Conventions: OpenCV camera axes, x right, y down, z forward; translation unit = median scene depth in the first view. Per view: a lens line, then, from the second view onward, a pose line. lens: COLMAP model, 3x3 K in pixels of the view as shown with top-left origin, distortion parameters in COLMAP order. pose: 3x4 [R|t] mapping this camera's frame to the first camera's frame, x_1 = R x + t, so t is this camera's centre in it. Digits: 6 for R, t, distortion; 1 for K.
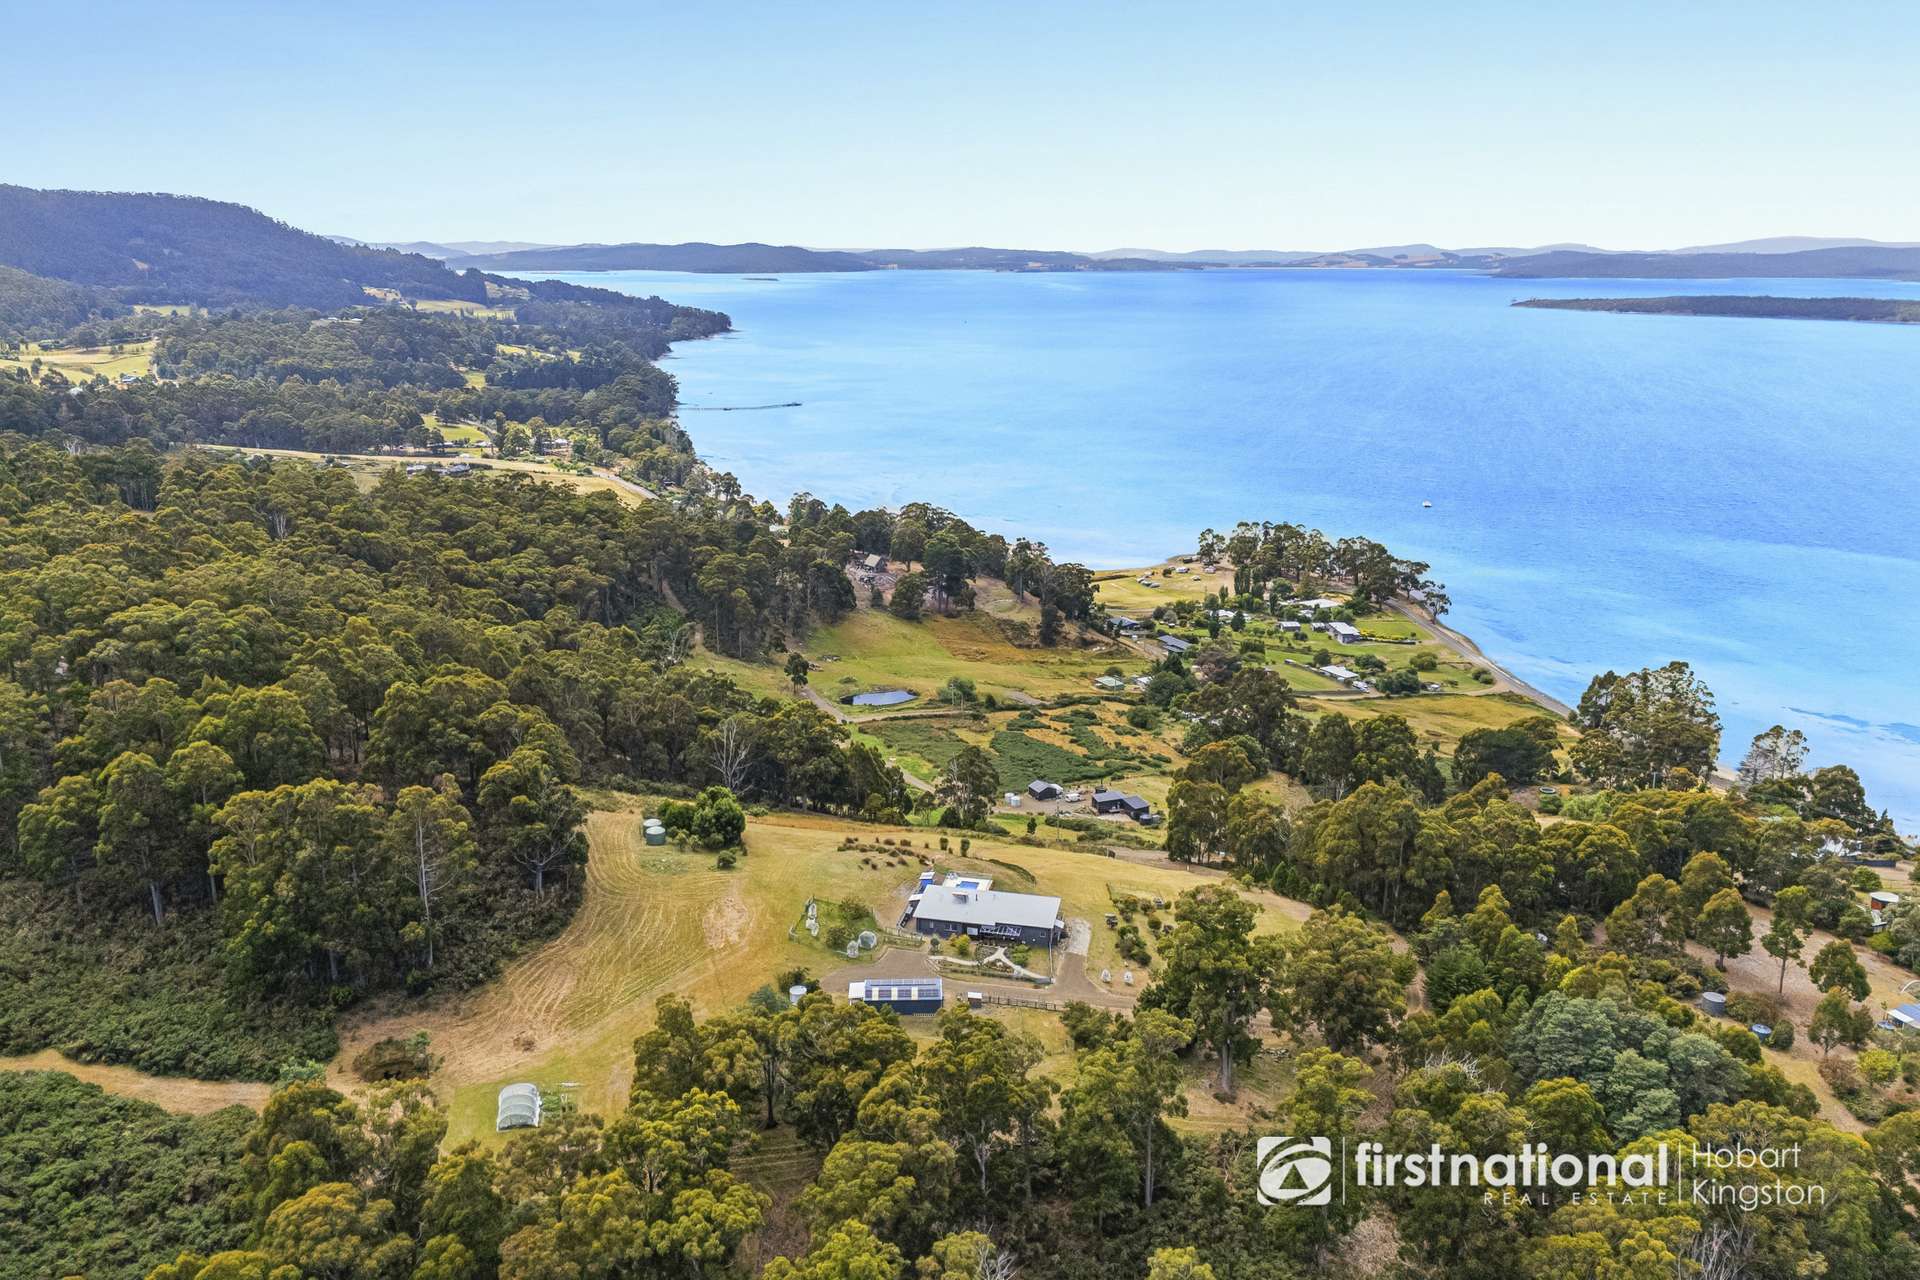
lens RADIAL K [[1400.1, 0, 953.6], [0, 1400.1, 630.0], [0, 0, 1]] dist [0.092057, -0.100699]
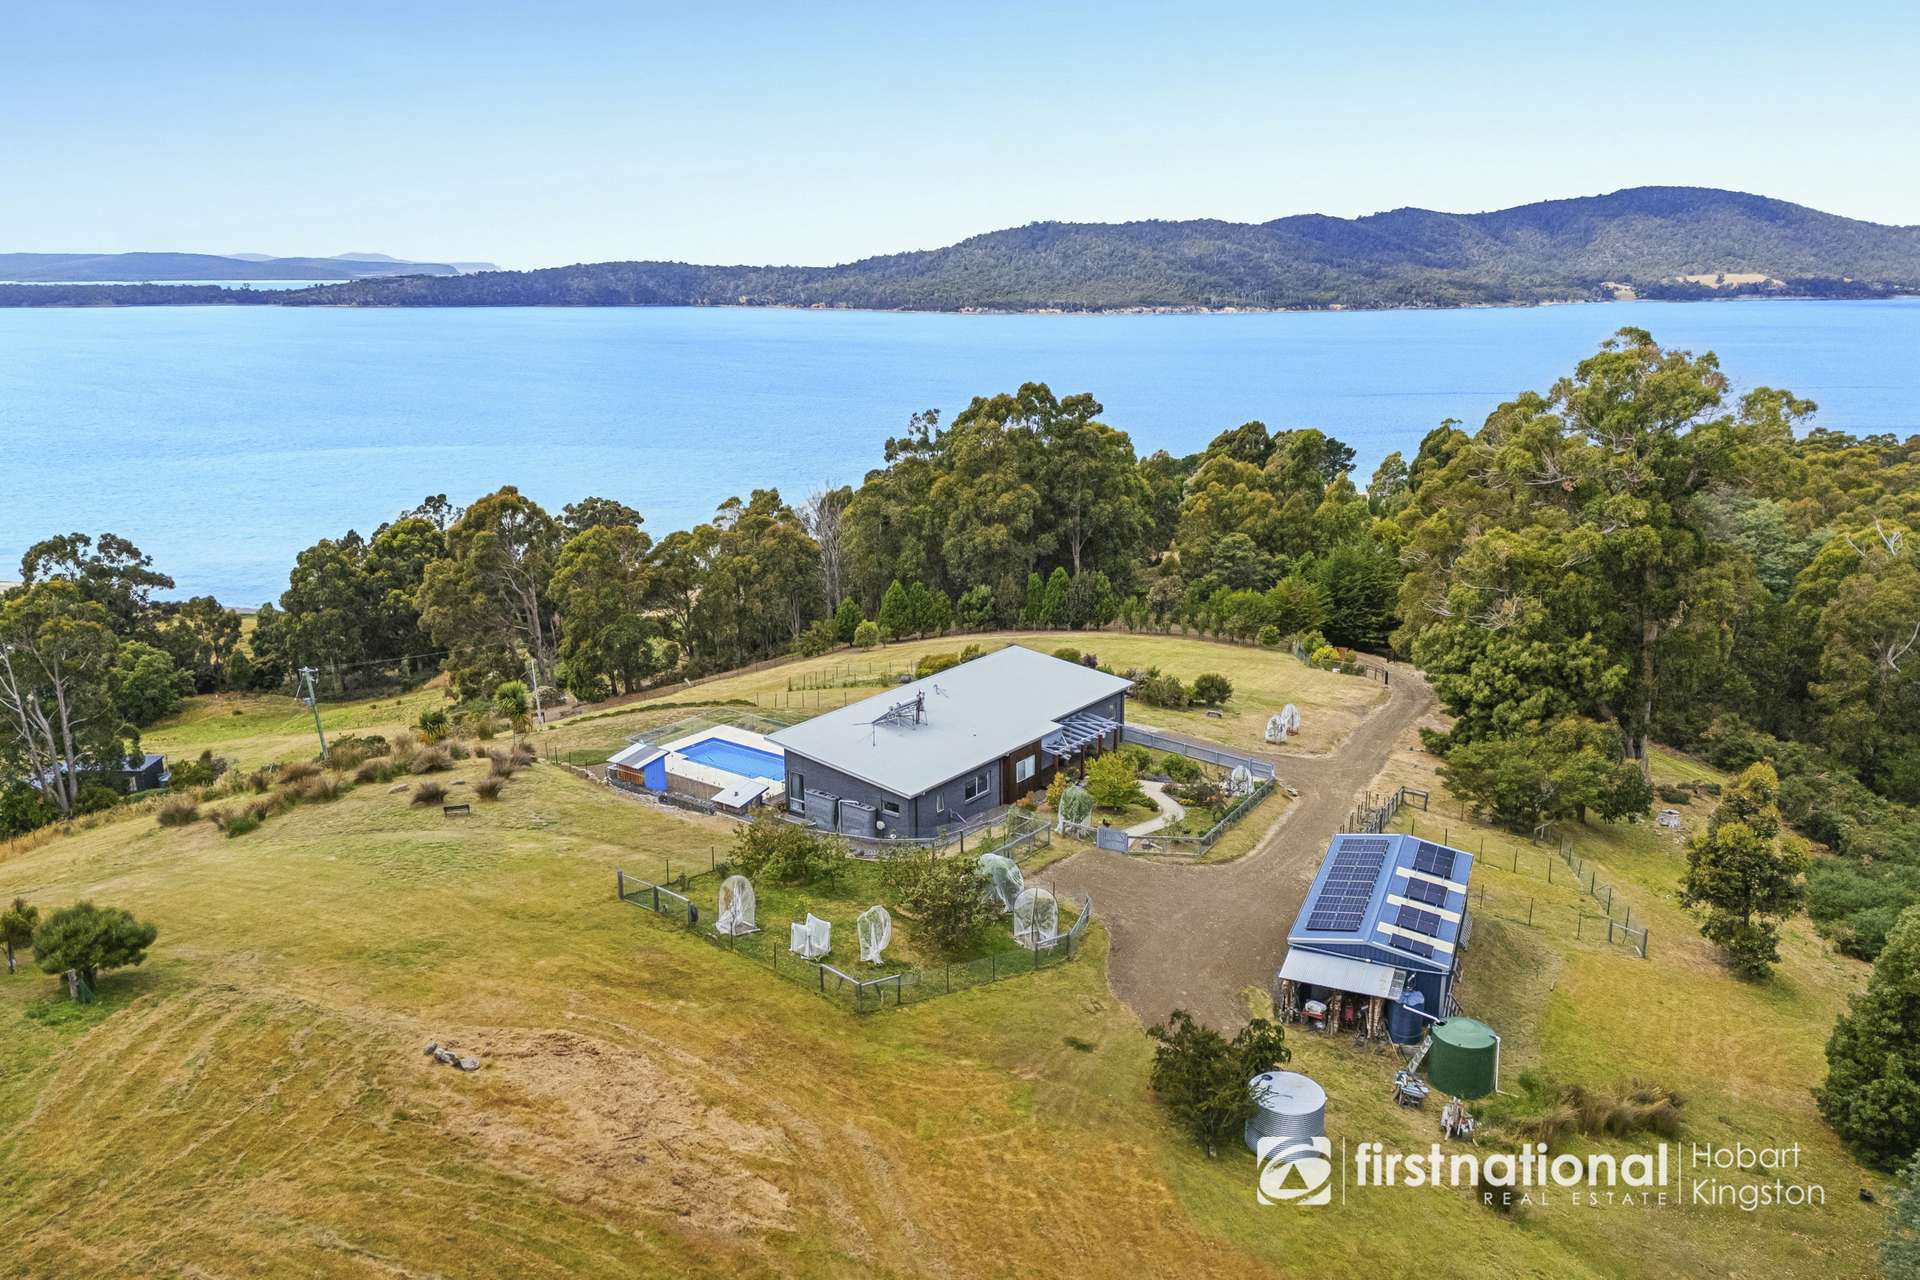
lens RADIAL K [[1432.8, 0, 961.3], [0, 1432.8, 612.4], [0, 0, 1]] dist [0.079388, -0.116012]
pose [[0.411135, -0.219666, 0.884712, -0.105945], [0.243895, 0.961656, 0.125430, 0.048927], [-0.878341, 0.164208, 0.448946, 0.316680]]
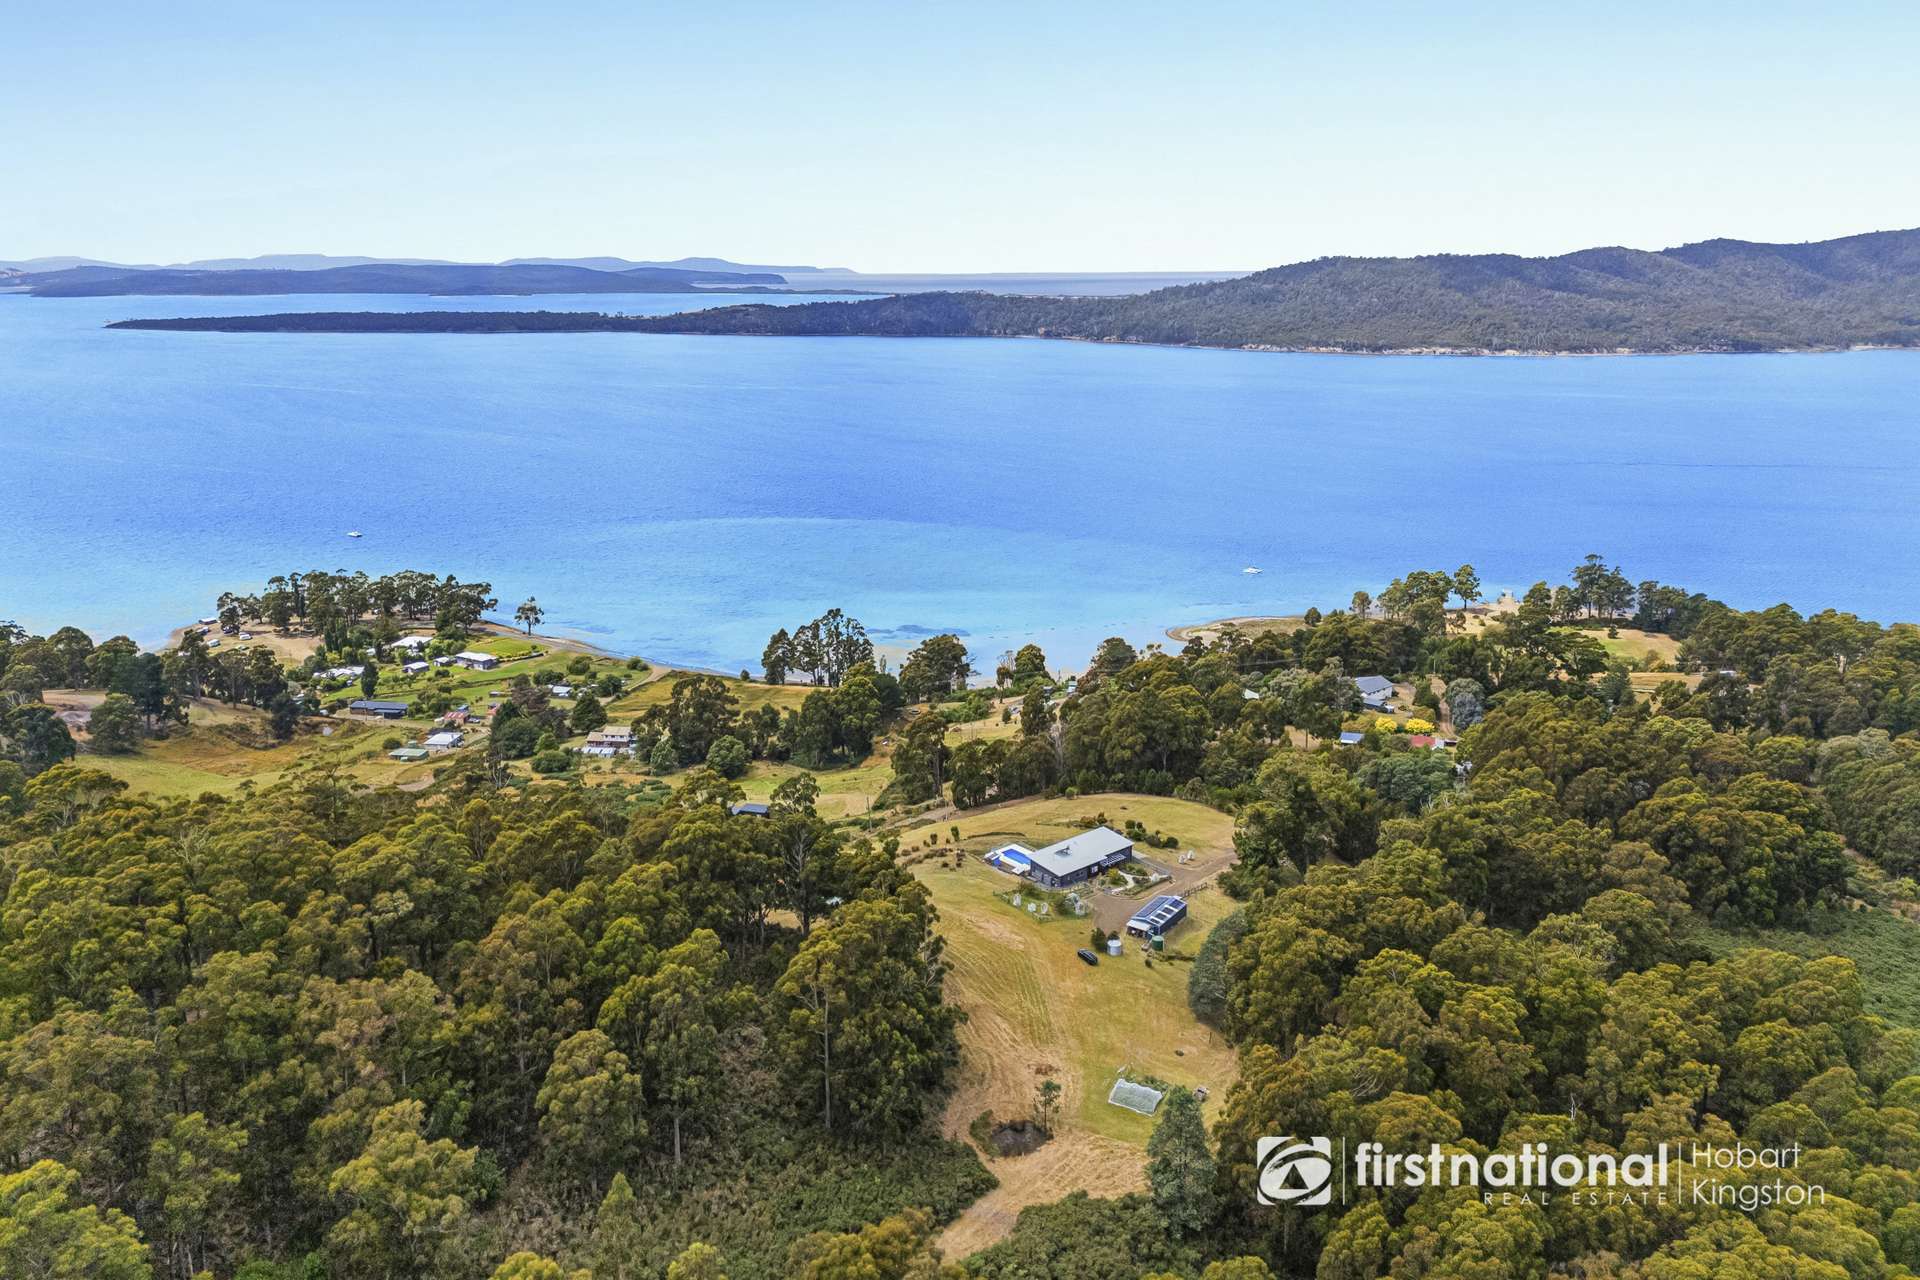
lens RADIAL K [[1400.1, 0, 953.6], [0, 1400.1, 630.0], [0, 0, 1]] dist [0.092057, -0.100699]
pose [[0.591183, -0.208780, 0.779047, -0.364207], [0.216254, 0.971579, 0.096273, -0.050925], [-0.777005, 0.111556, 0.619530, 0.112960]]
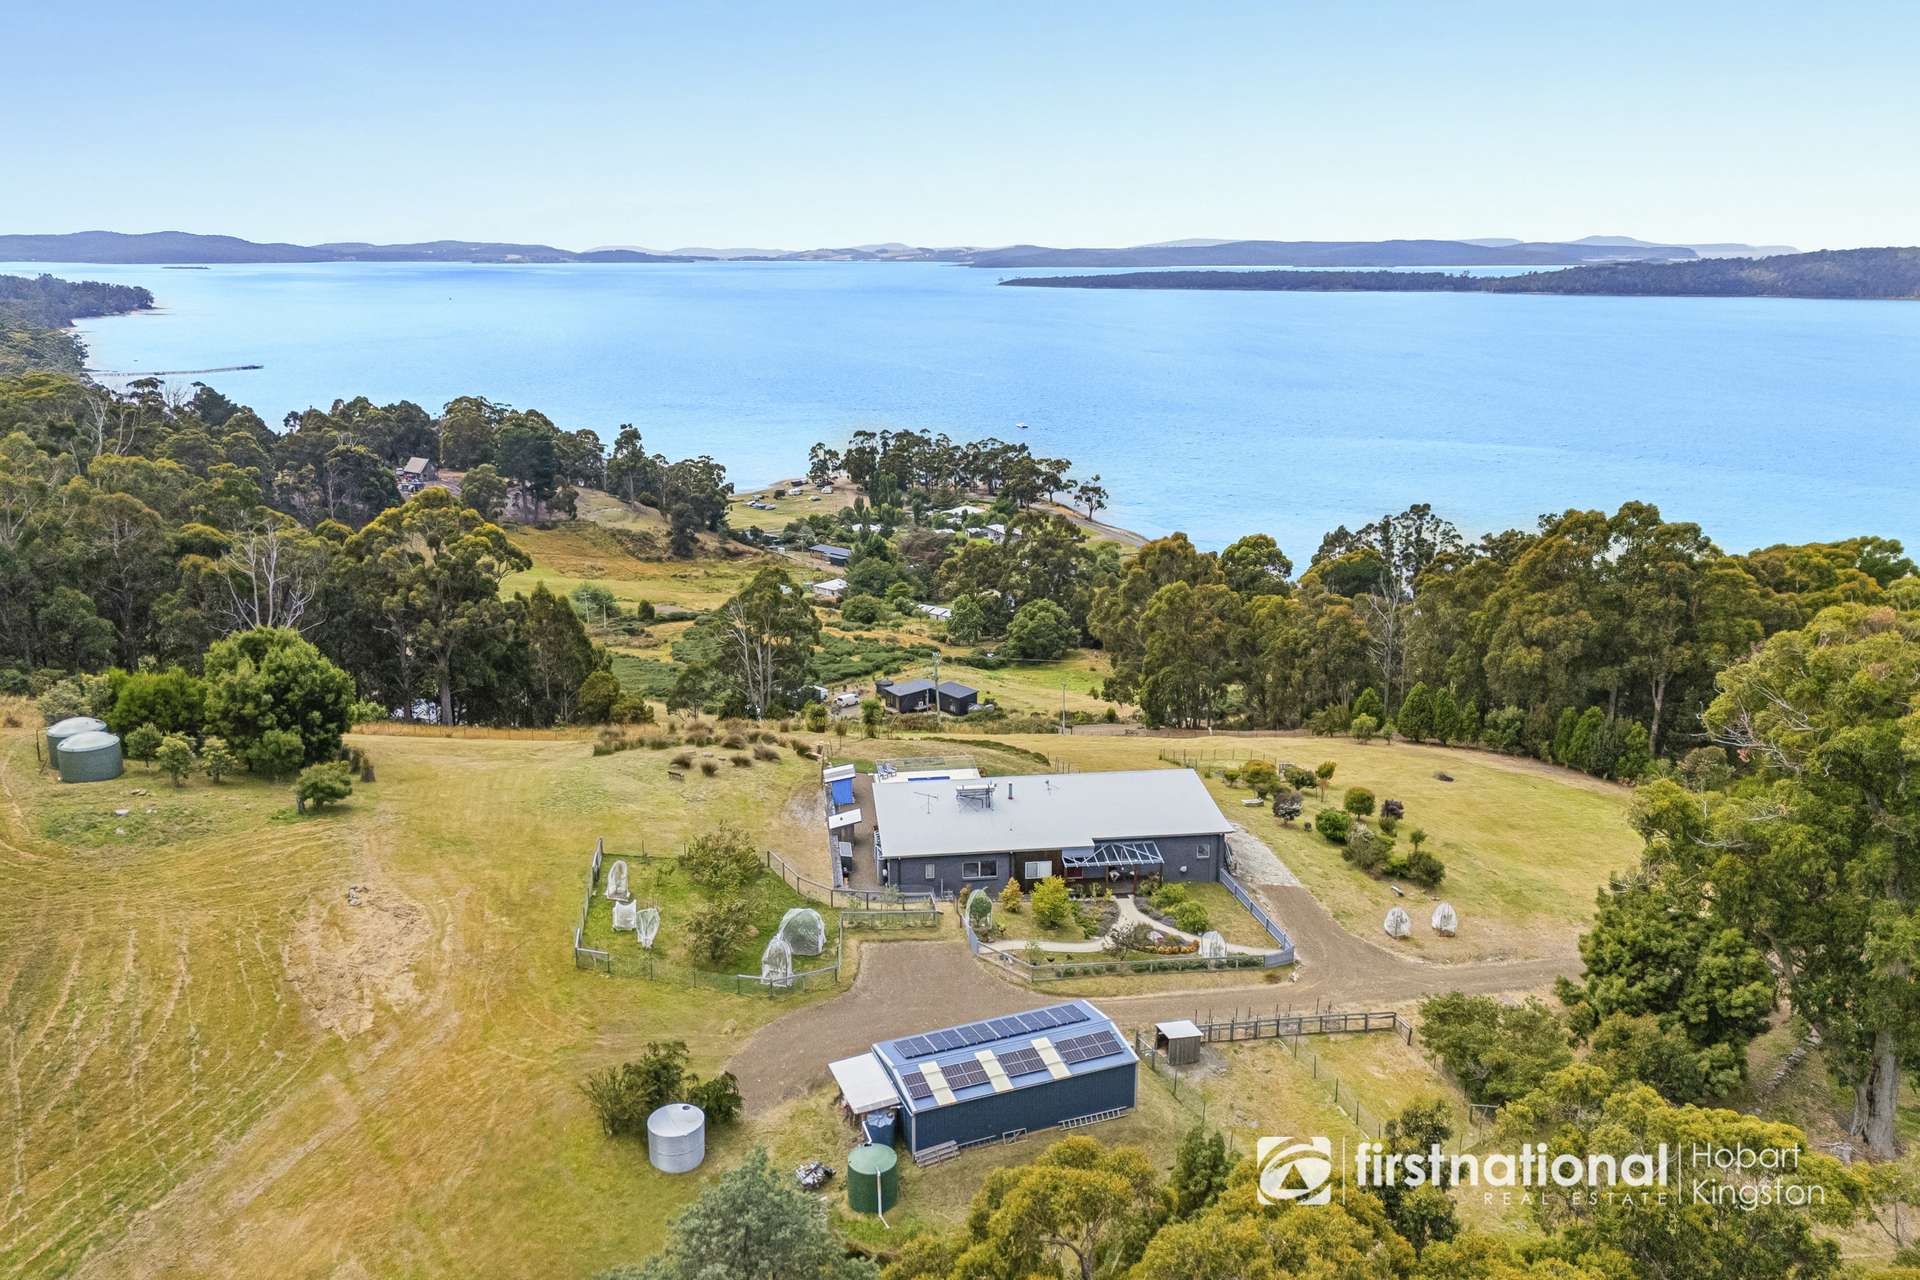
lens RADIAL K [[1400.1, 0, 953.6], [0, 1400.1, 630.0], [0, 0, 1]] dist [0.092057, -0.100699]
pose [[0.939444, -0.092292, 0.330041, -0.049206], [0.092545, 0.995596, 0.014982, 0.051586], [-0.329970, 0.016469, 0.943848, 0.235376]]
